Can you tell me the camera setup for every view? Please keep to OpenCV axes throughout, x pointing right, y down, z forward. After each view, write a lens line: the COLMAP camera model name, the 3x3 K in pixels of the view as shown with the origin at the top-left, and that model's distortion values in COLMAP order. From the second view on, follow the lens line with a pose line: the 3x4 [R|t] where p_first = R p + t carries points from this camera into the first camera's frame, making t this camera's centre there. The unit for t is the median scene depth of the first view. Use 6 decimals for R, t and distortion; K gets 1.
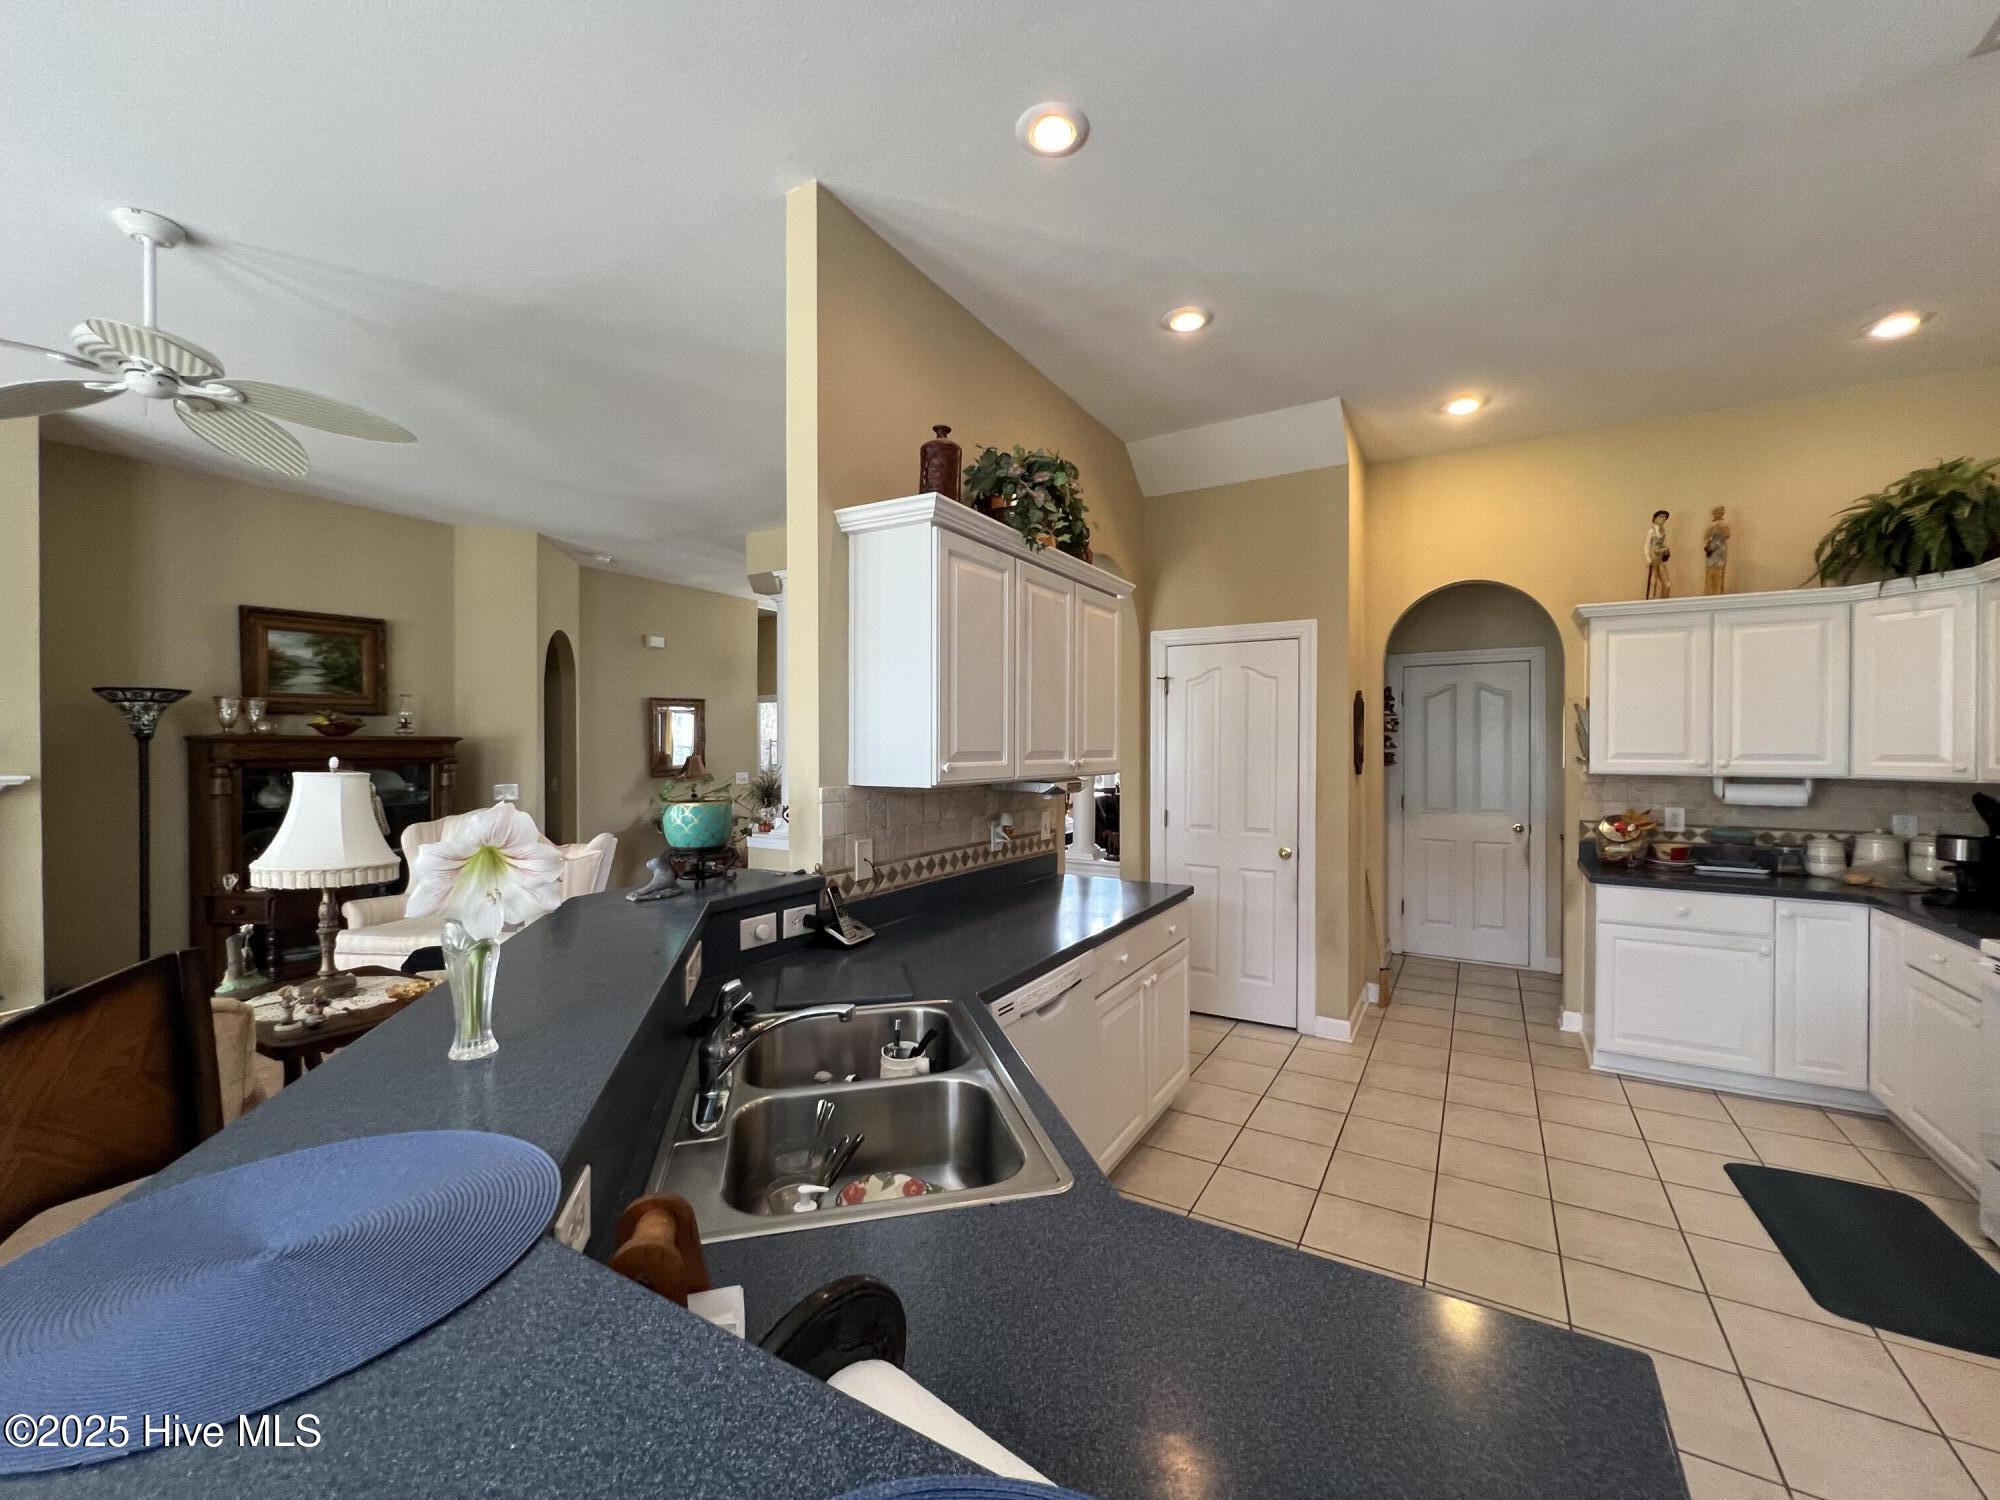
lens RADIAL K [[815.2, 0, 1015.8], [0, 815.2, 753.4], [0, 0, 1]] dist [0.000340, 0.000855]
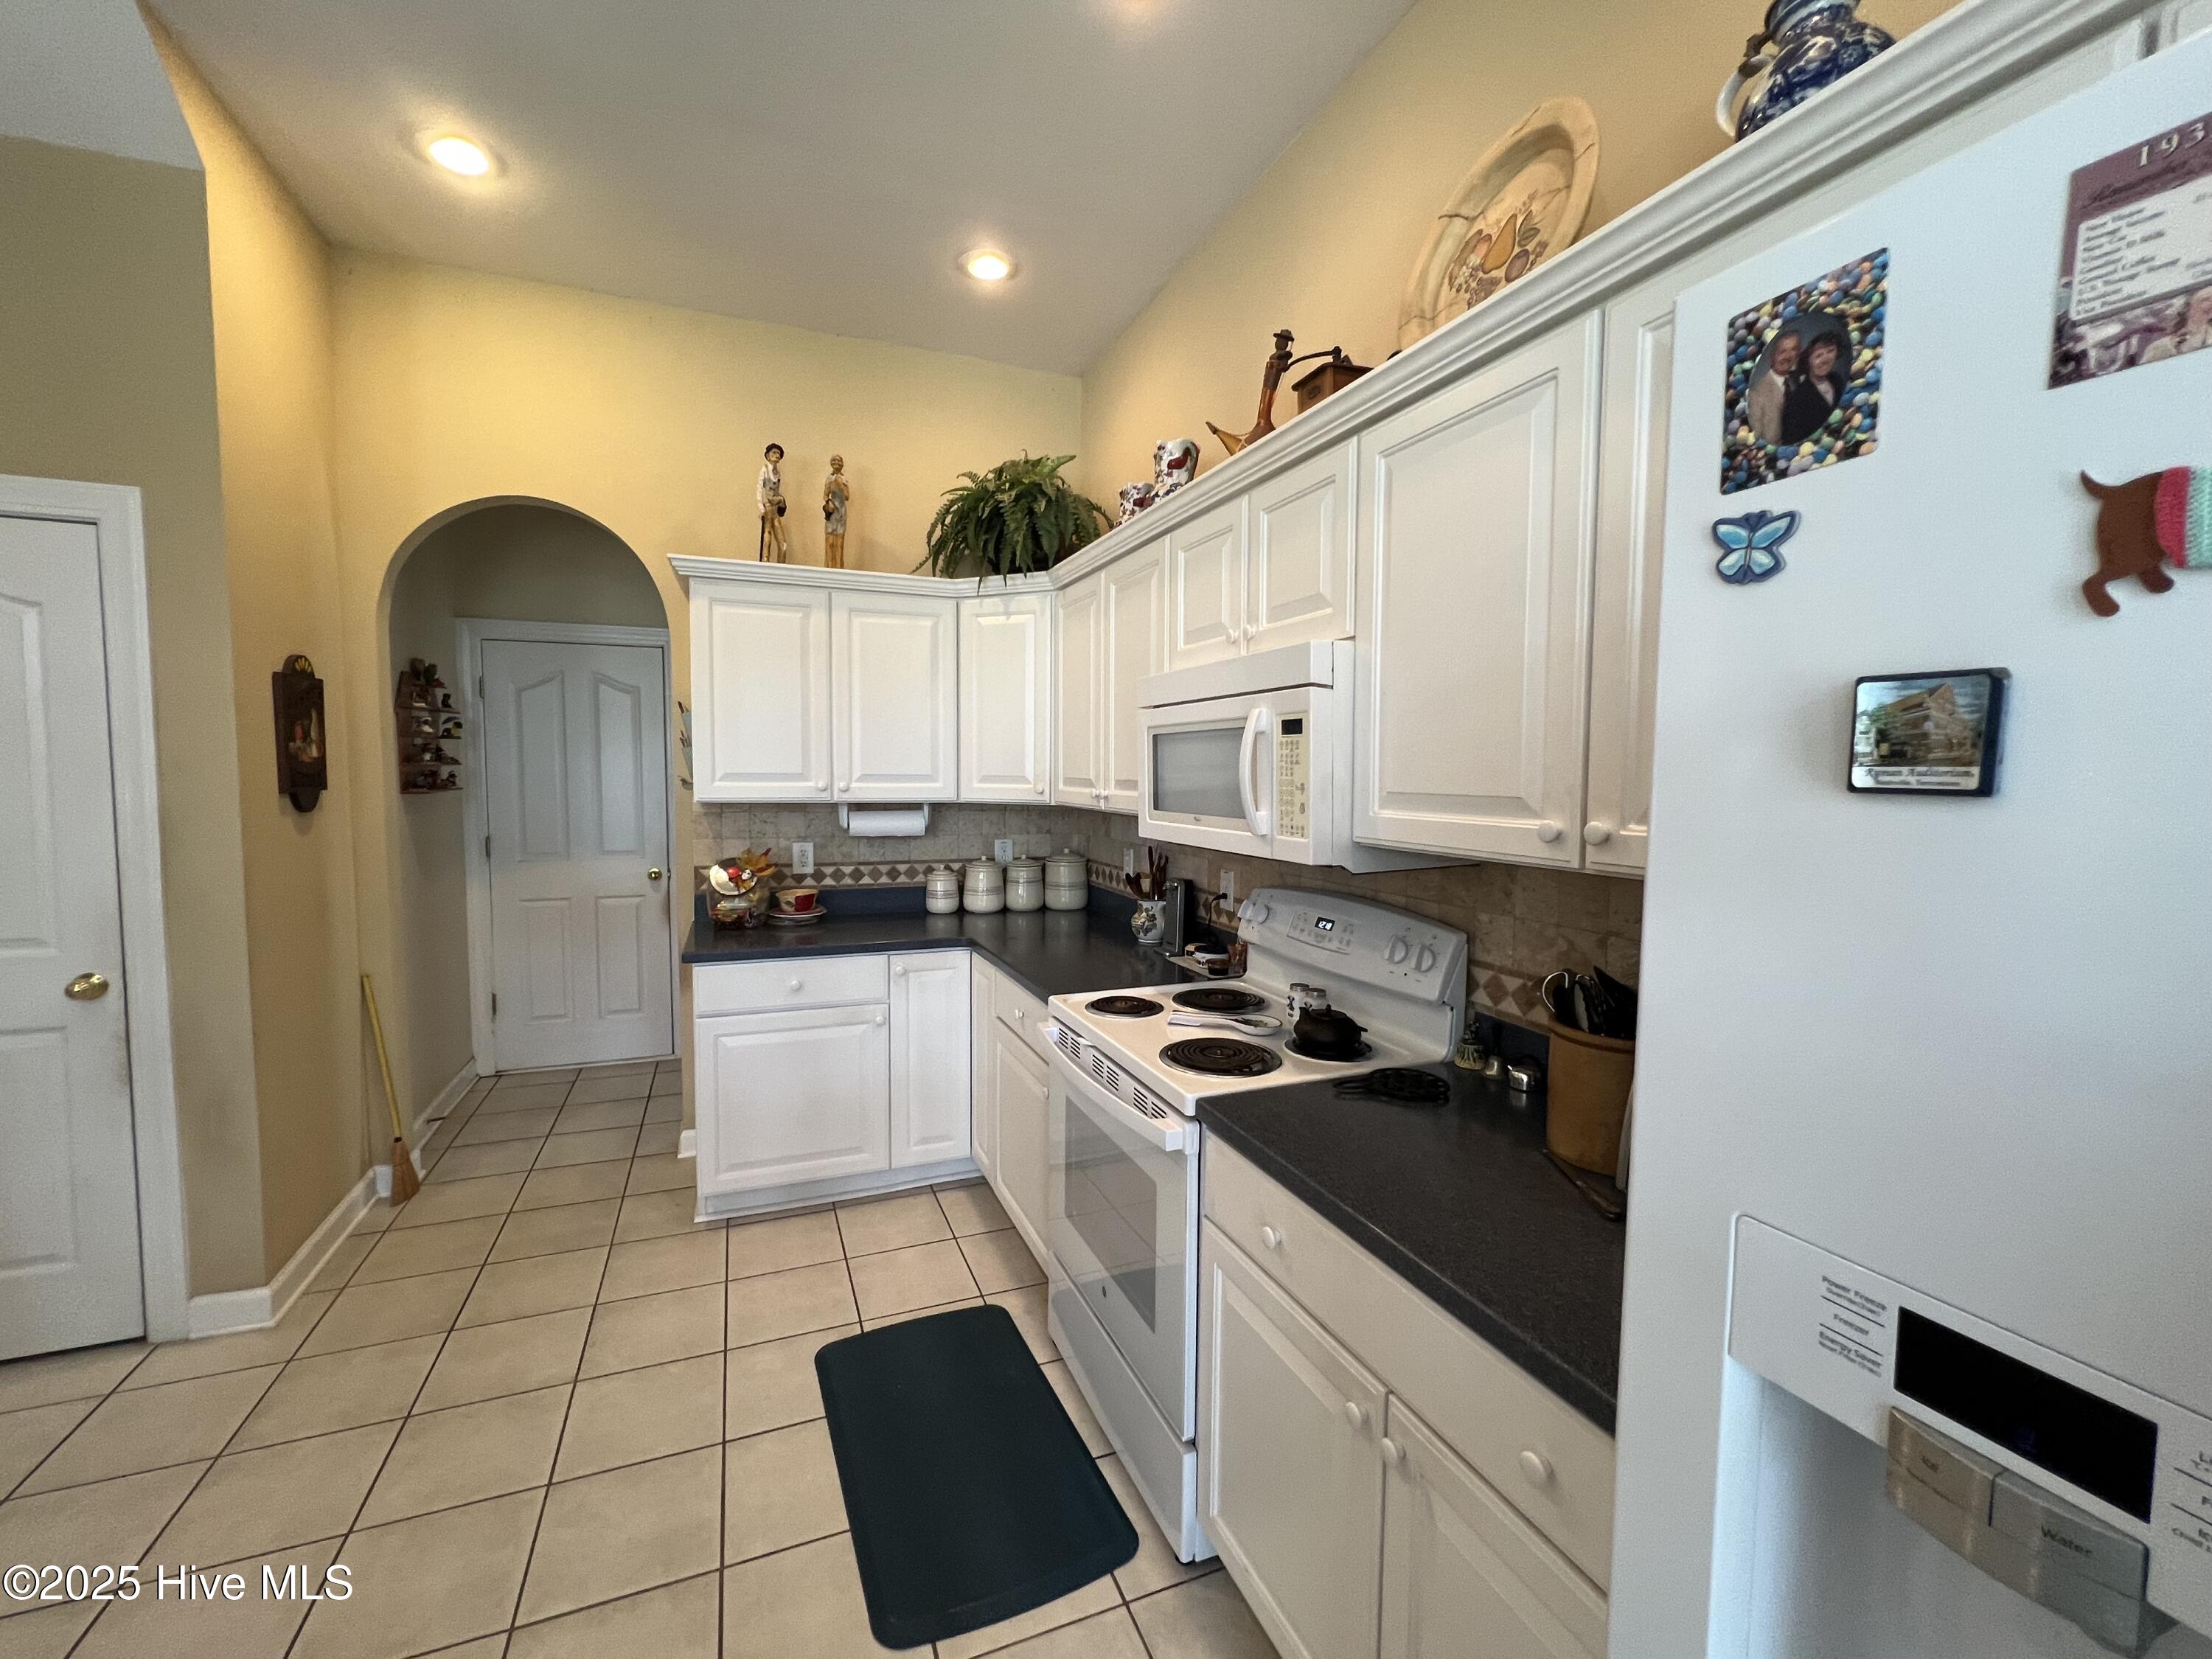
lens RADIAL K [[901.6, 0, 1103.7], [0, 901.6, 827.1], [0, 0, 1]] dist [0.000340, 0.000855]
pose [[0.613925, -0.045536, 0.788050, 0.322833], [-0.002322, 0.998226, 0.059490, -0.000718], [-0.789361, -0.038353, 0.612731, 0.258310]]
